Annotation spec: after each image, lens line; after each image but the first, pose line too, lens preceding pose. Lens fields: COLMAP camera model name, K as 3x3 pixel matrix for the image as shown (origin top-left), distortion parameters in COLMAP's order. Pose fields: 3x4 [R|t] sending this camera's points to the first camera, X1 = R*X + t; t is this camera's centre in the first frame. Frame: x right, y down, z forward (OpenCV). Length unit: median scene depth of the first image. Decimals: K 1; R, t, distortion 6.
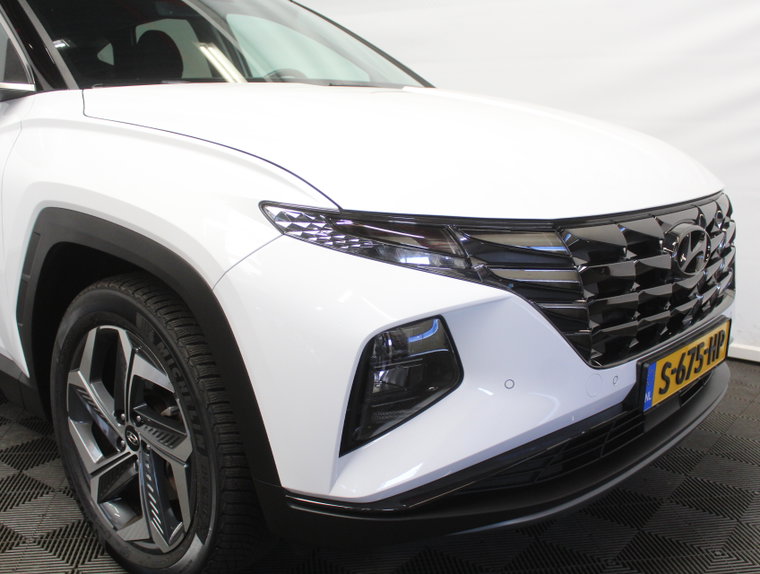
lens RADIAL K [[822.6, 0, 380.0], [0, 822.6, 287.0], [0, 0, 1]] dist [0.002960, 0.000751]
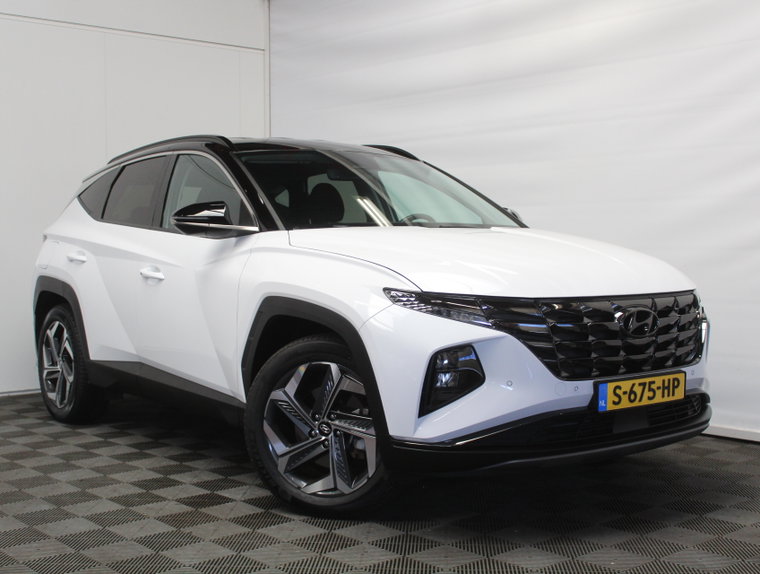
lens RADIAL K [[1050.0, 0, 380.0], [0, 1050.0, 287.0], [0, 0, 1]] dist [0.022440, 0.035775]
pose [[0.981431, -0.009941, -0.191558, 0.264681], [-0.023214, 0.985160, -0.170060, 0.253409], [0.190406, 0.171349, 0.966636, -1.155351]]
